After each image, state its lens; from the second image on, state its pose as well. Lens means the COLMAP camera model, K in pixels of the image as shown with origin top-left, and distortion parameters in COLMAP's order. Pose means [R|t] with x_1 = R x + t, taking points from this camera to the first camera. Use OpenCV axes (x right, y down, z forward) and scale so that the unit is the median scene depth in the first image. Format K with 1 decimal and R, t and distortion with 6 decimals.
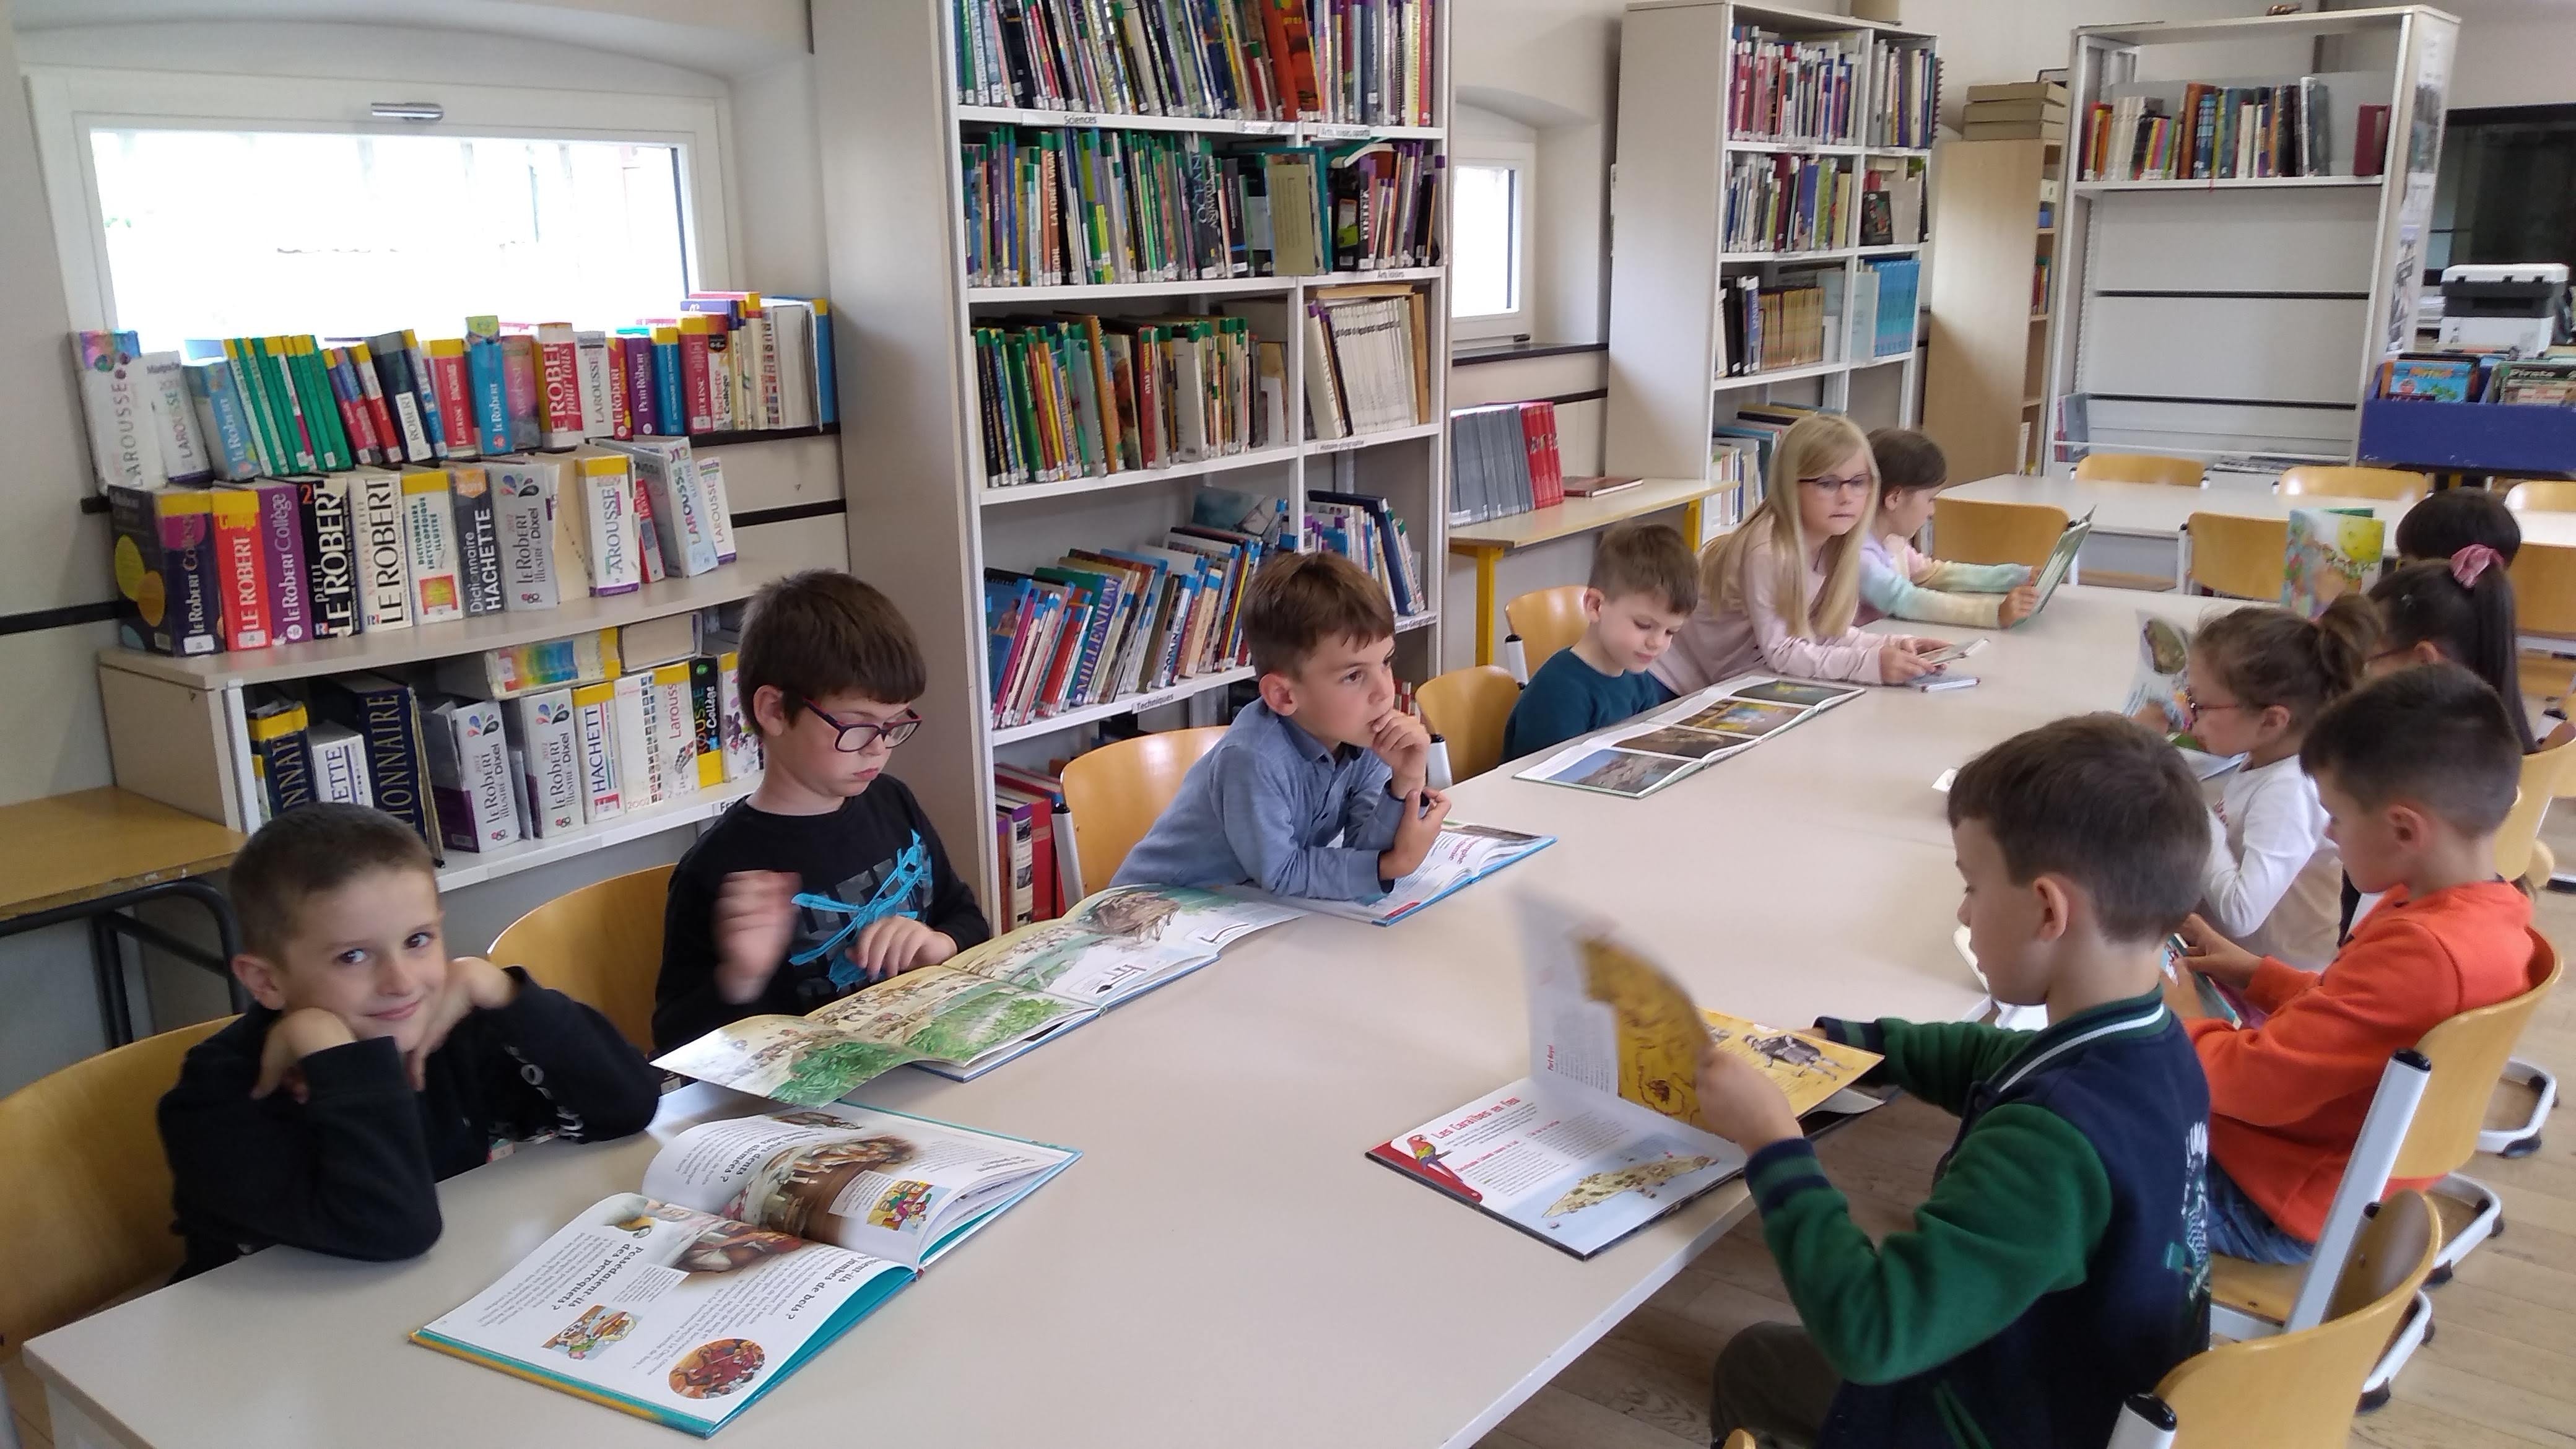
lens RADIAL K [[2015.4, 0, 1297.0], [0, 2015.4, 738.6], [0, 0, 1]] dist [0.036020, -0.090032]
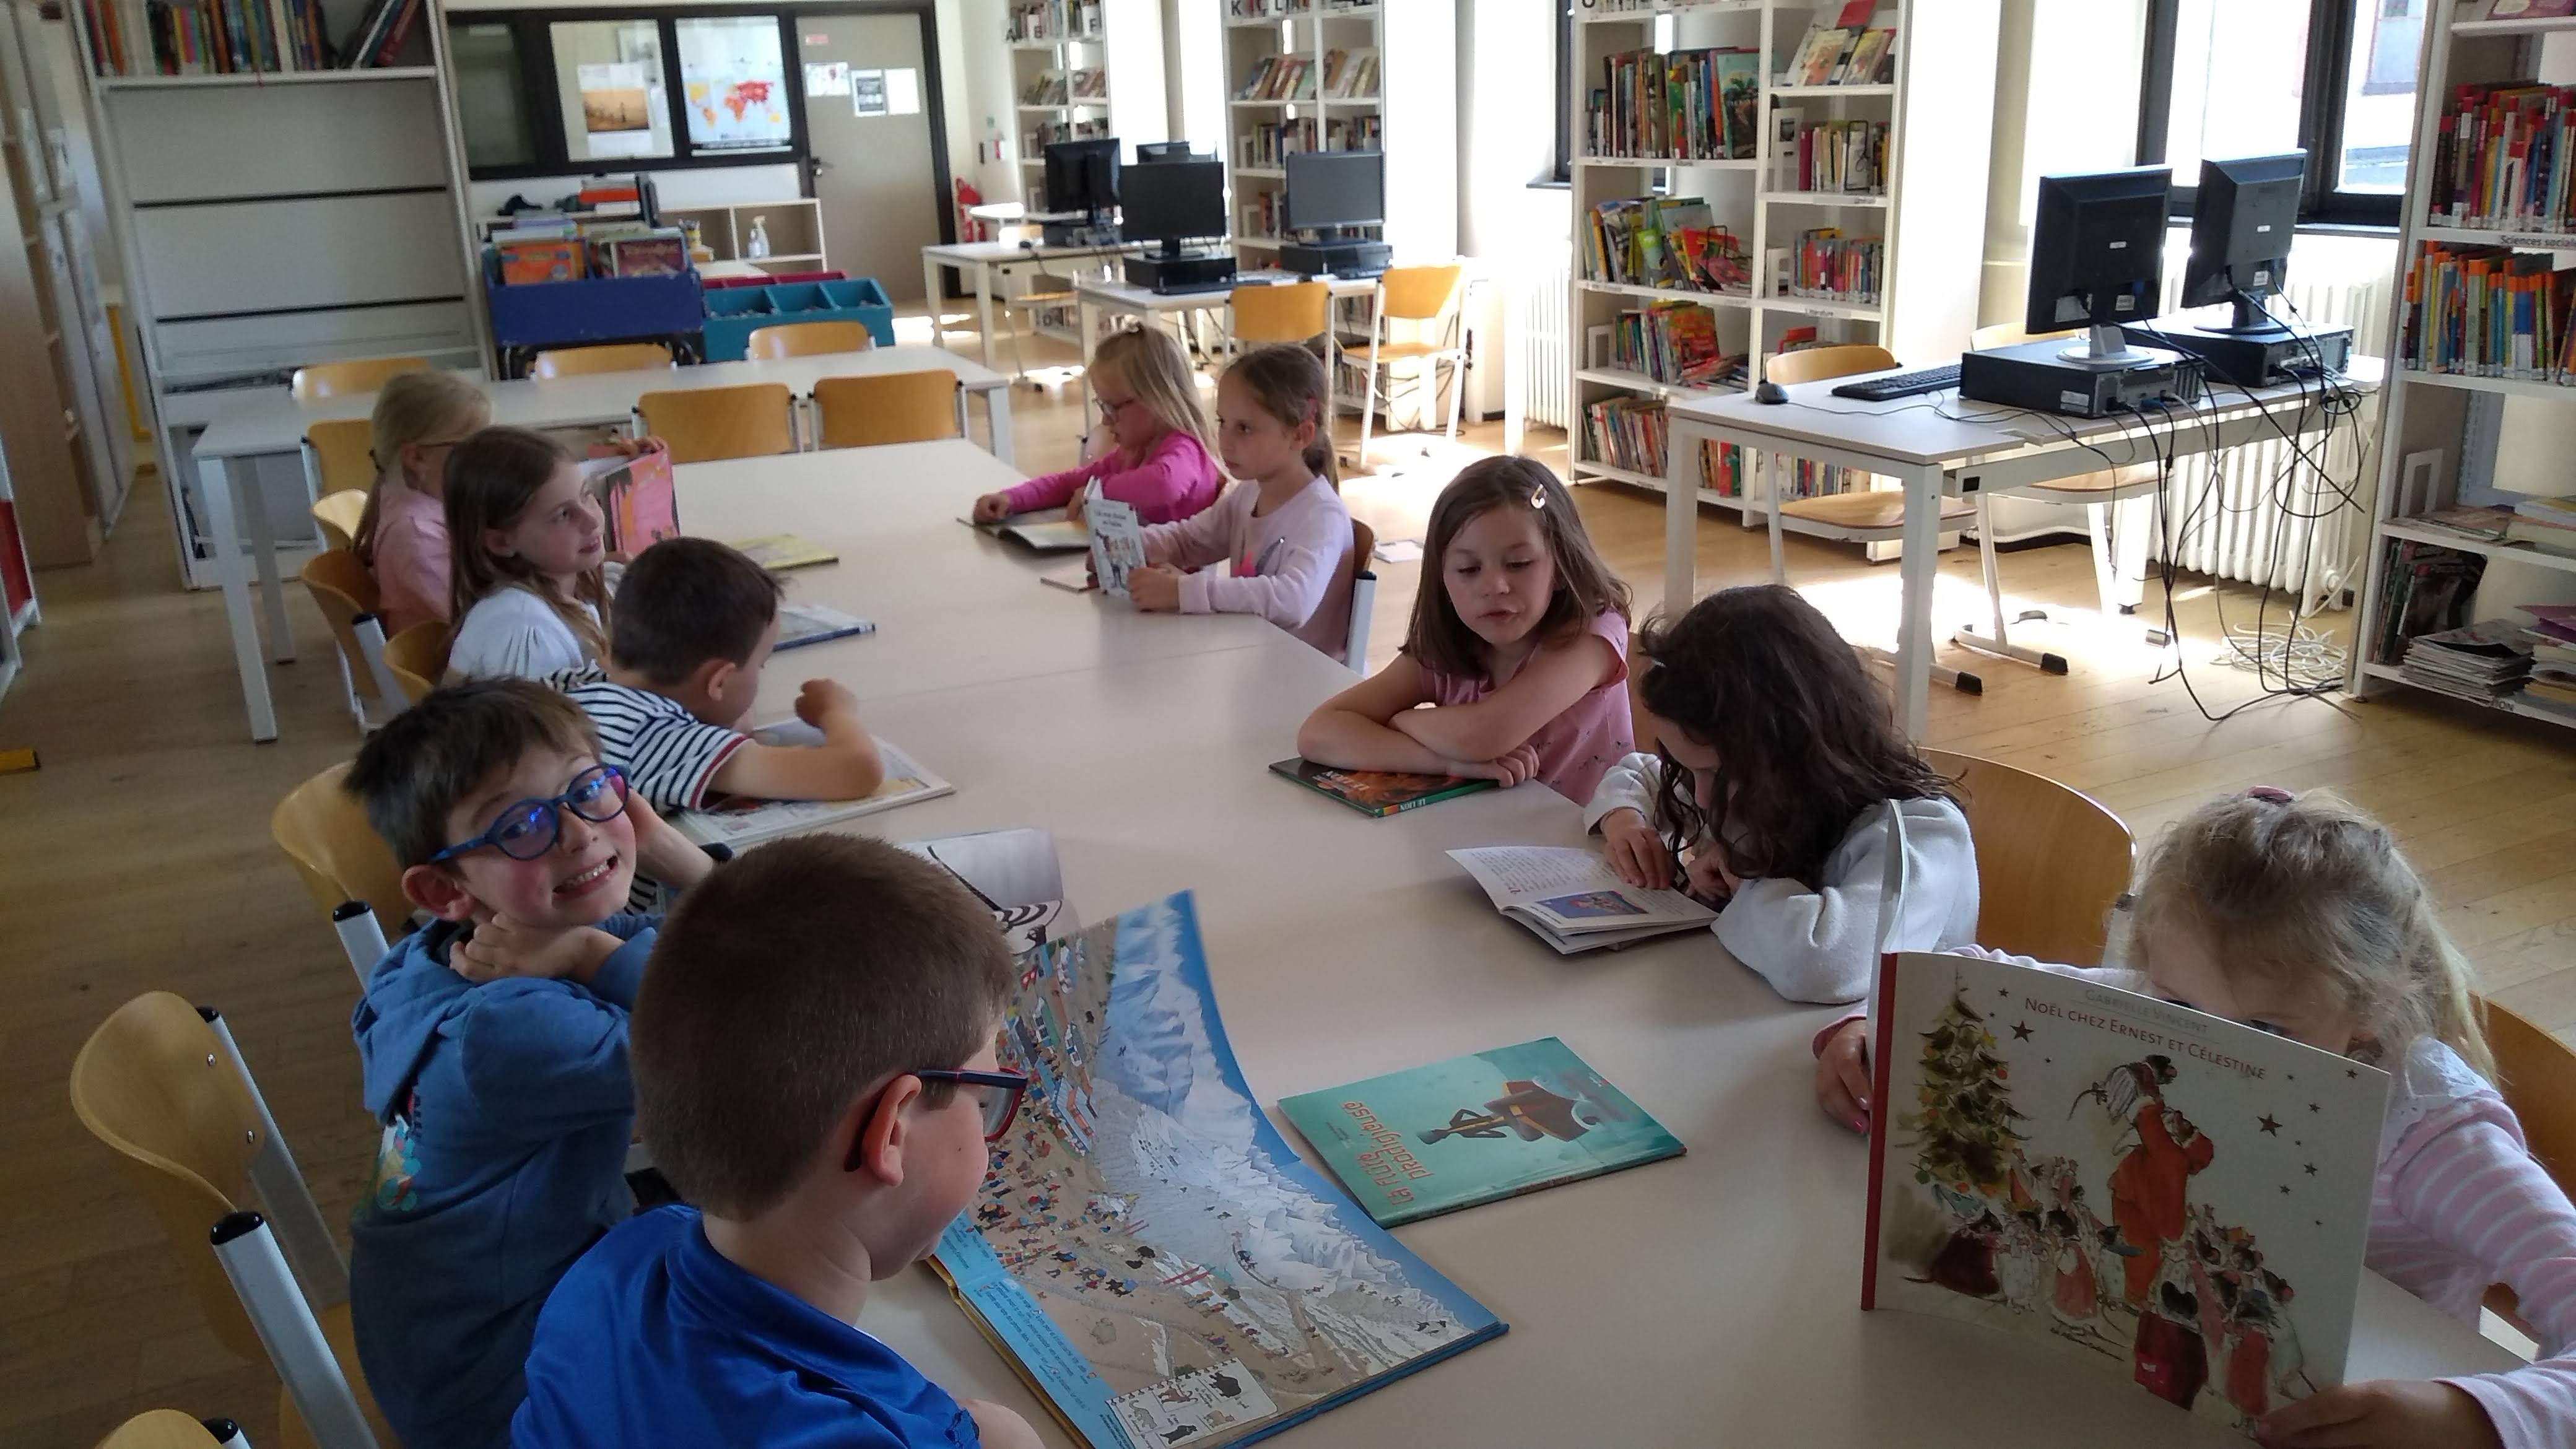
lens RADIAL K [[2015.4, 0, 1297.0], [0, 2015.4, 738.6], [0, 0, 1]] dist [0.036020, -0.090032]
pose [[0.470989, -0.271526, 0.839311, -0.261368], [0.240877, 0.954878, 0.173743, -0.039005], [-0.848615, 0.120340, 0.515141, 0.200121]]
